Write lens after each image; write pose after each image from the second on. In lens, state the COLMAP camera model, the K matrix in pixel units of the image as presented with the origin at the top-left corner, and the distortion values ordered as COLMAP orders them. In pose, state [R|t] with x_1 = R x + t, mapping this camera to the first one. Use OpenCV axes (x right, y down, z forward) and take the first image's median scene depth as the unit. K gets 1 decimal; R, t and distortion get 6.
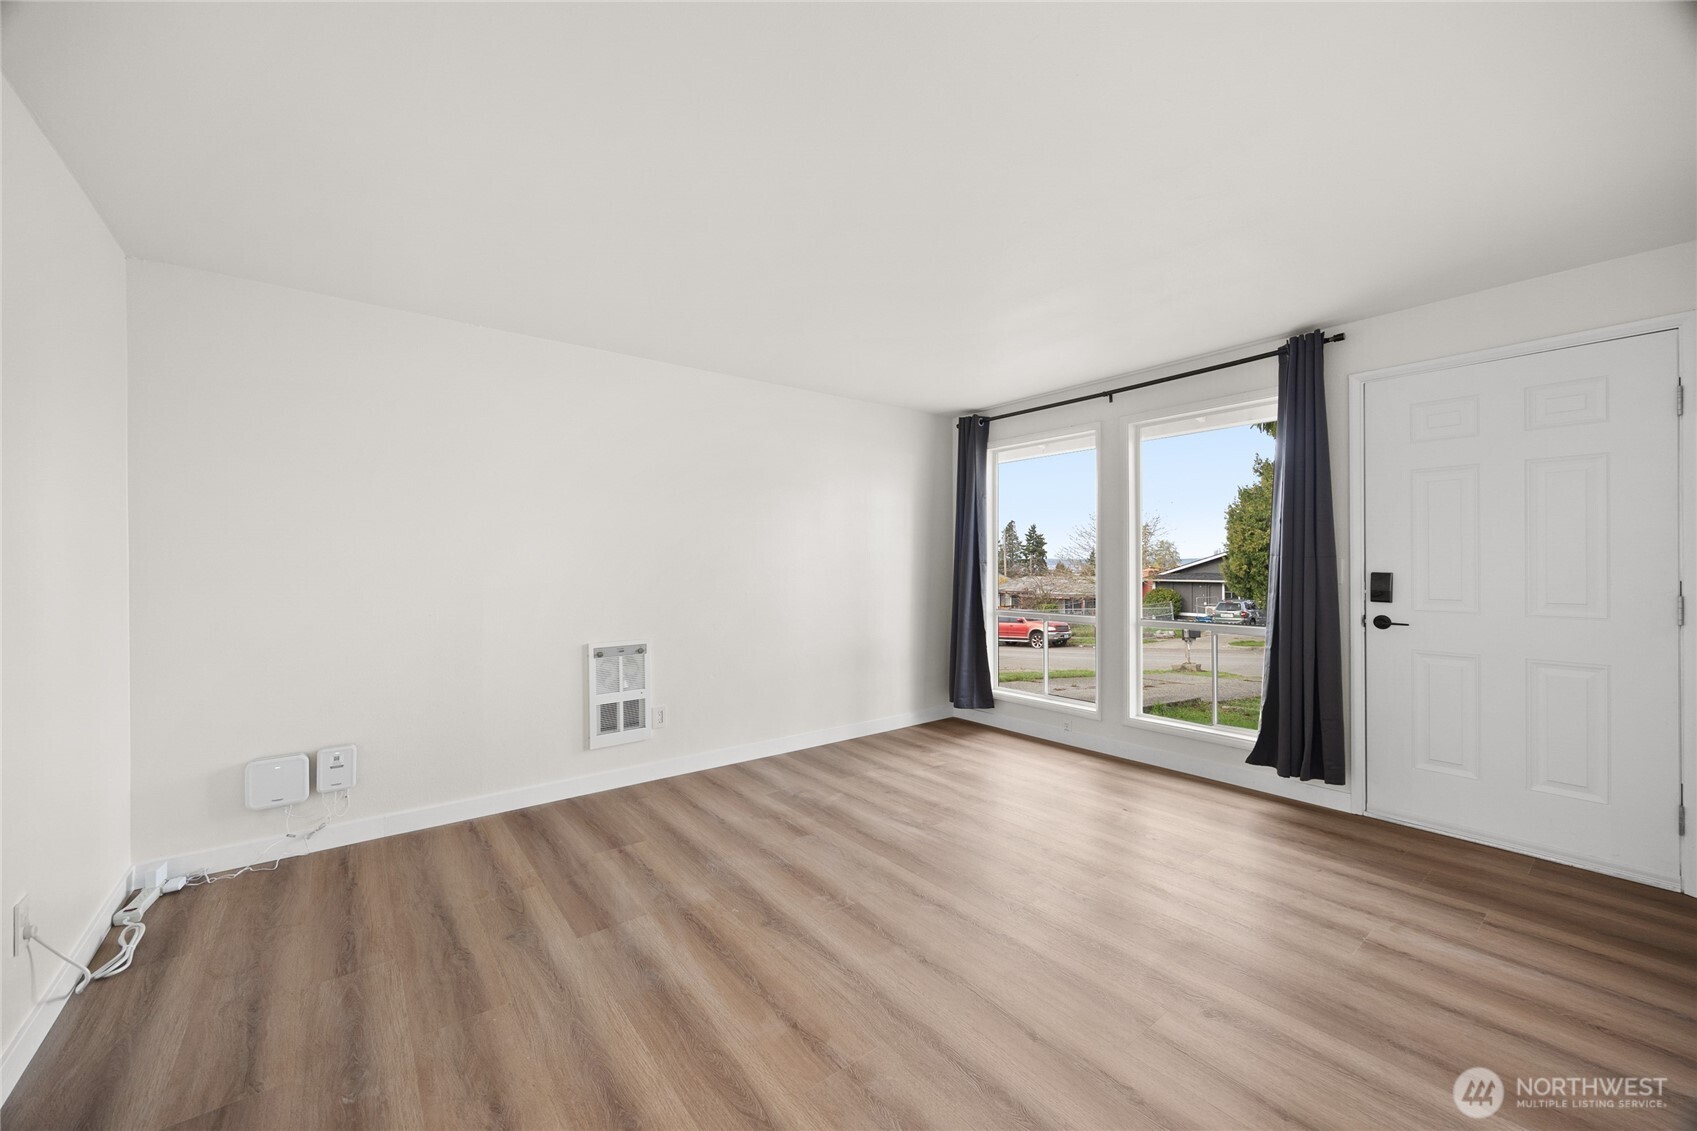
lens RADIAL K [[647.4, 0, 846.0], [0, 647.4, 560.5], [0, 0, 1]] dist [0.000932, -0.000462]
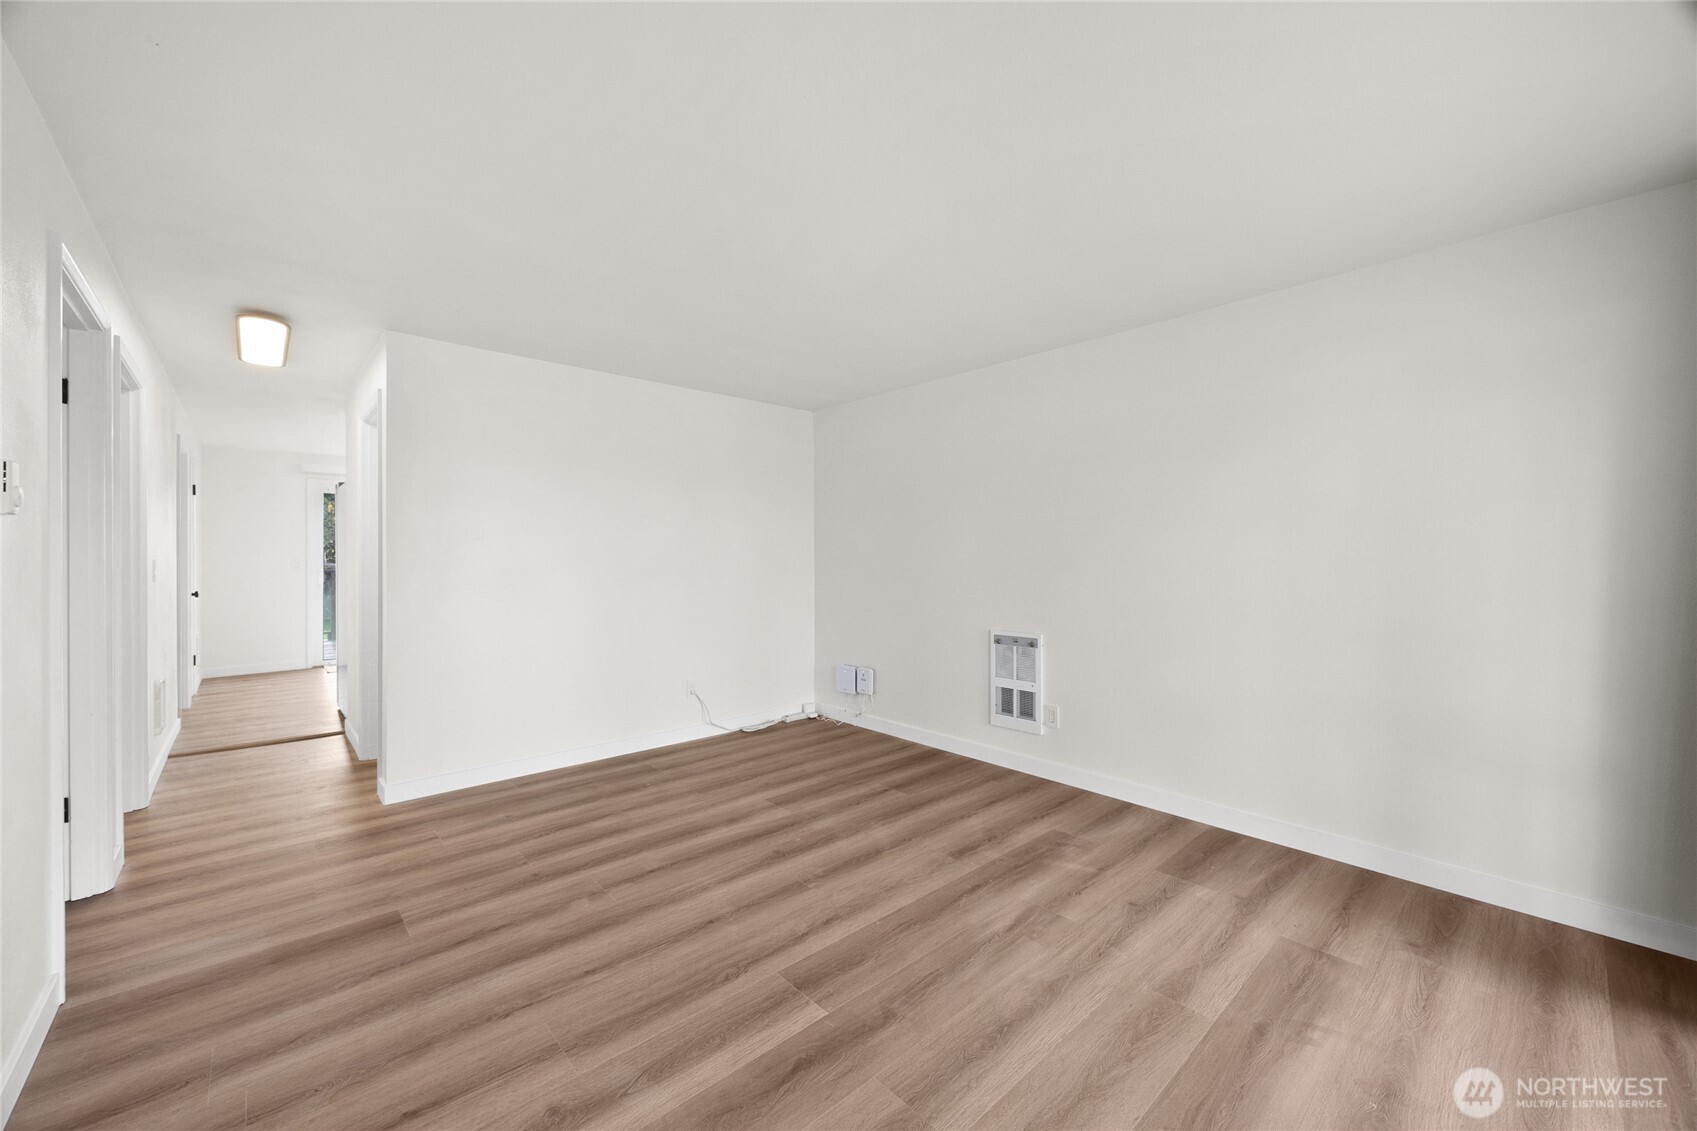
lens RADIAL K [[647.4, 0, 838.5], [0, 647.4, 561.1], [0, 0, 1]] dist [0.000932, -0.000462]
pose [[0.067153, 0.001506, -0.997742, 0.786501], [0.004253, 0.999989, 0.001796, 0.007085], [0.997734, -0.004364, 0.067146, 0.738206]]
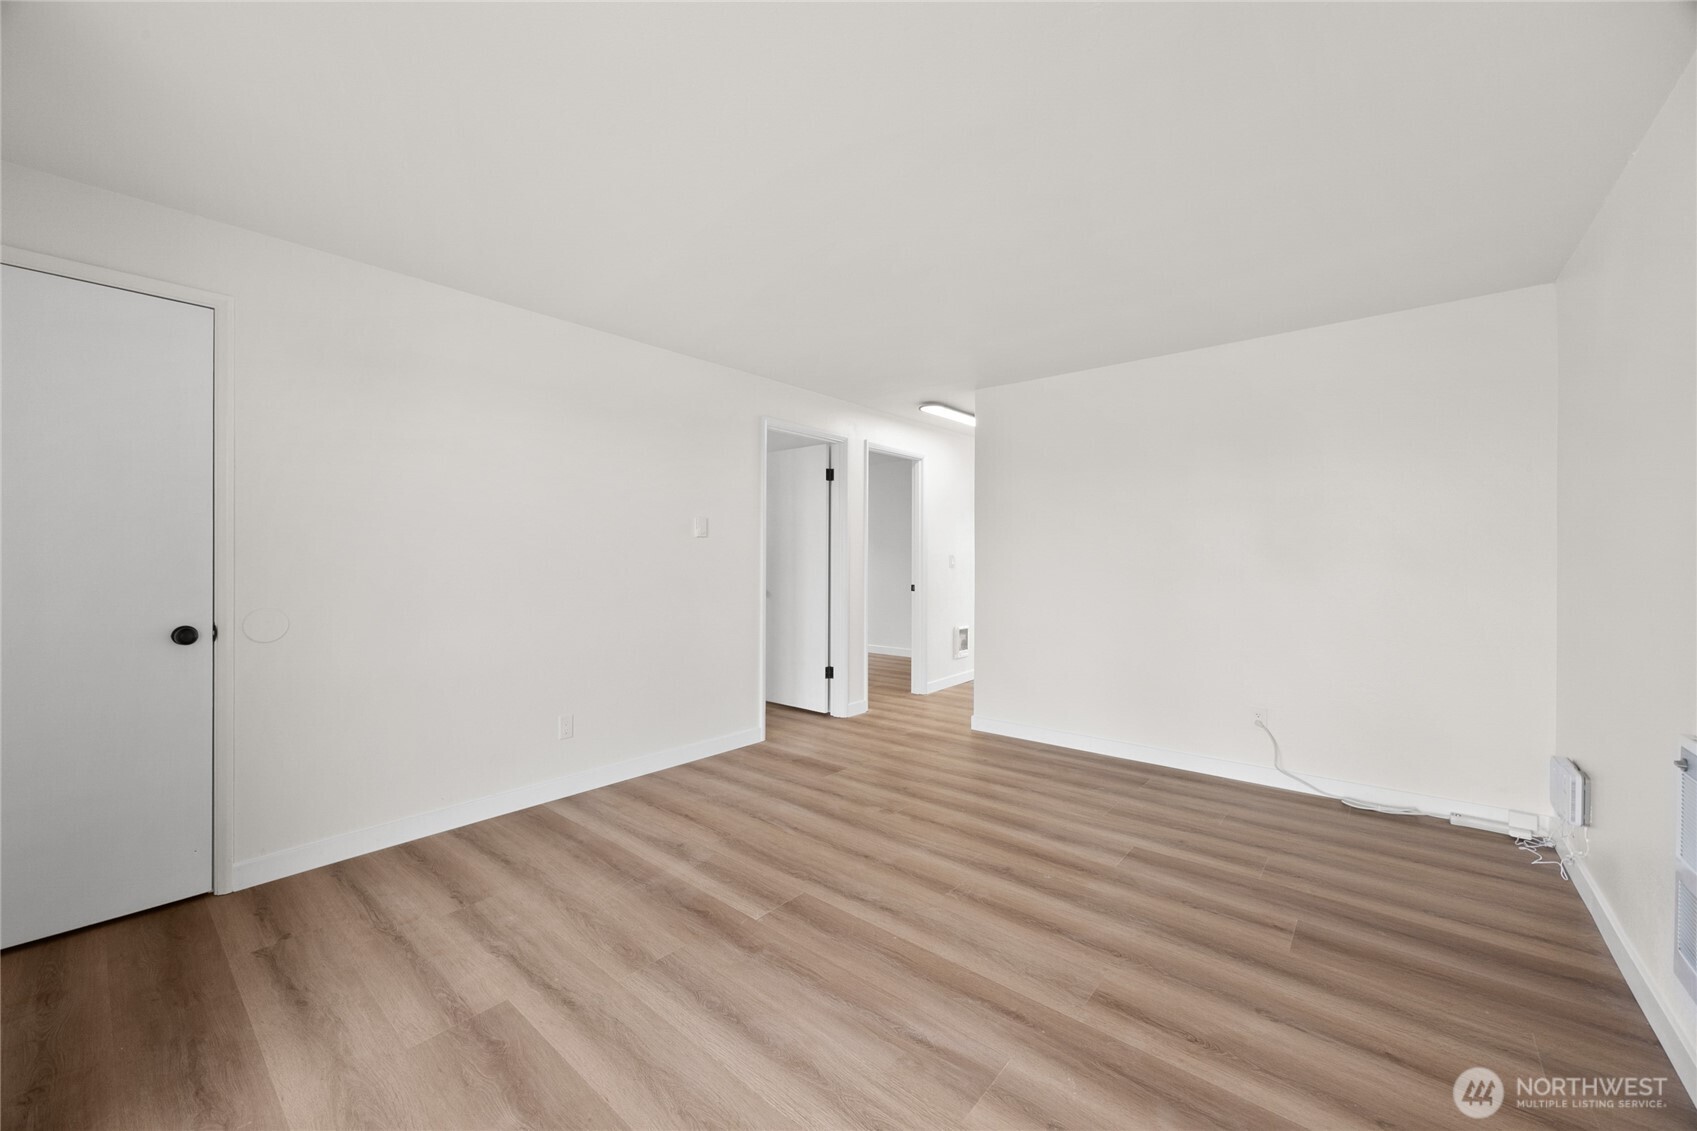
lens RADIAL K [[647.4, 0, 846.7], [0, 647.4, 554.5], [0, 0, 1]] dist [0.000932, -0.000462]
pose [[-0.978882, -0.000622, -0.204427, 0.275893], [0.000969, 0.999970, -0.007684, 0.012036], [0.204426, -0.007720, -0.978852, 1.468035]]
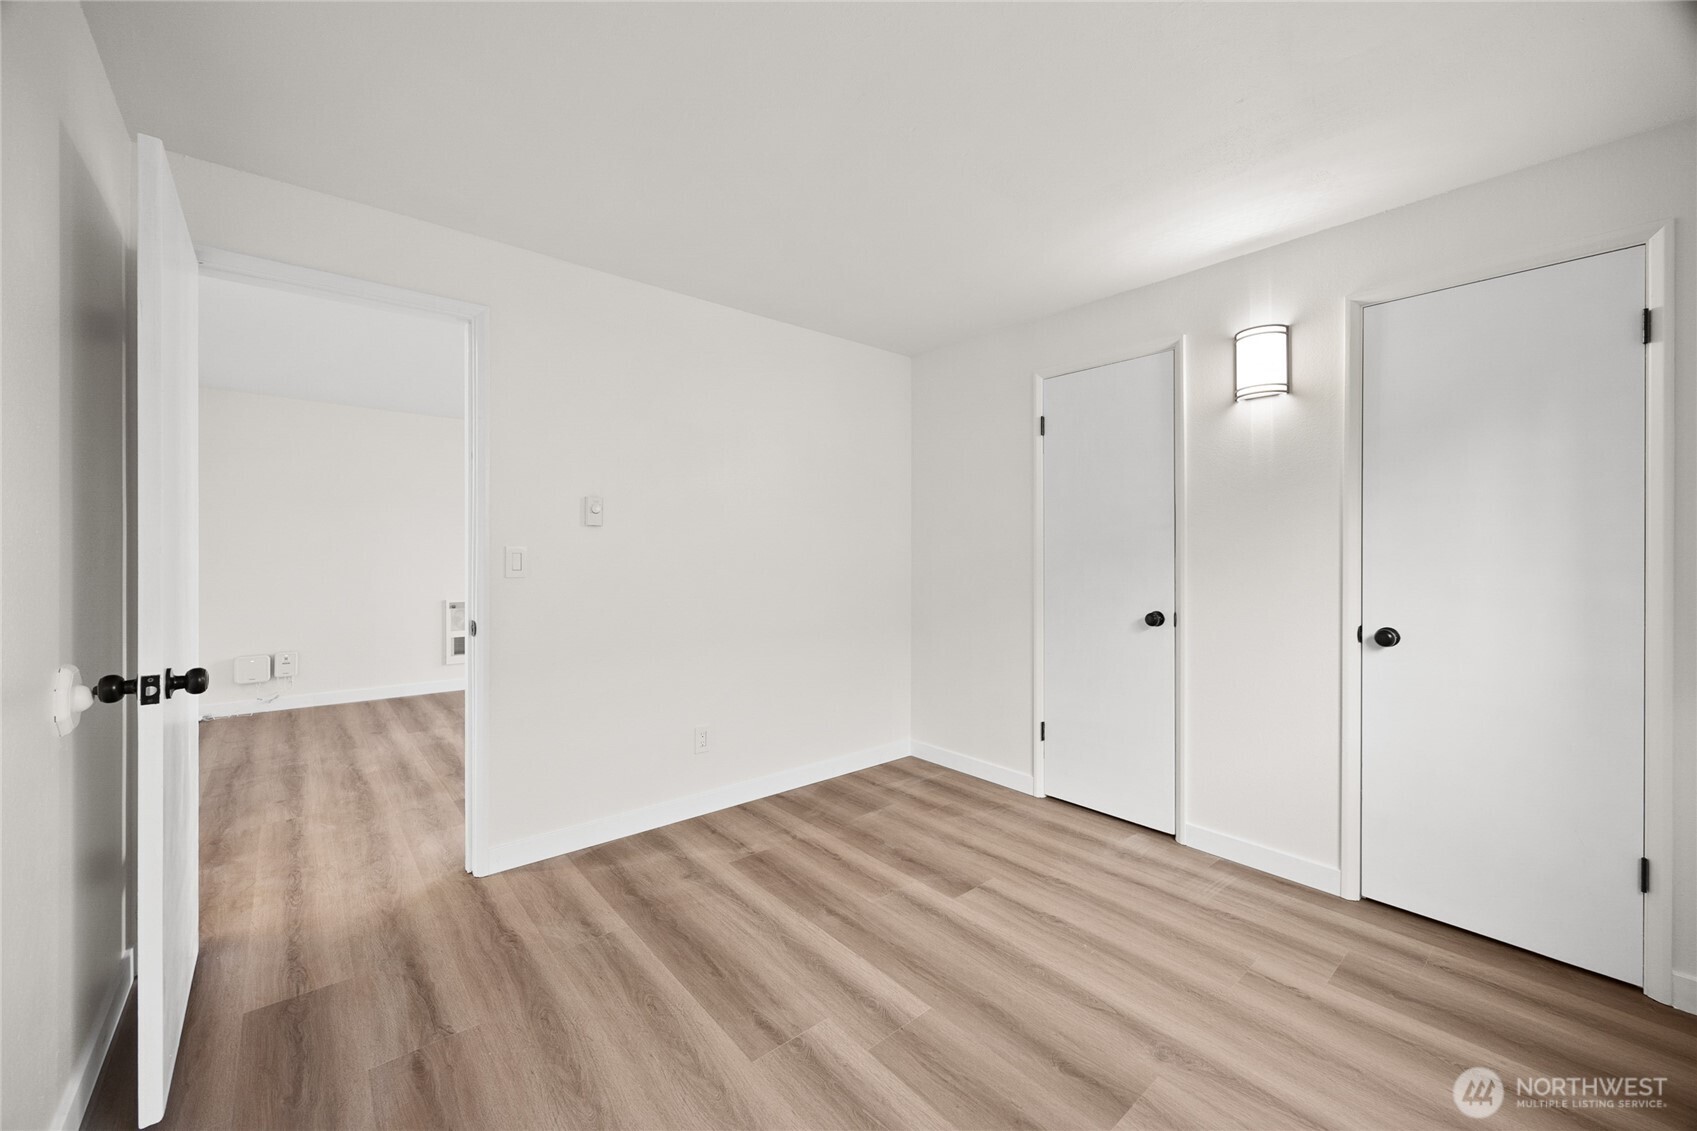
lens RADIAL K [[647.4, 0, 846.7], [0, 647.4, 554.0], [0, 0, 1]] dist [0.000932, -0.000462]
pose [[0.998850, 0.006671, 0.047485, 0.600569], [-0.006909, 0.999964, 0.004852, -0.002776], [-0.047451, -0.005174, 0.998860, -0.765355]]
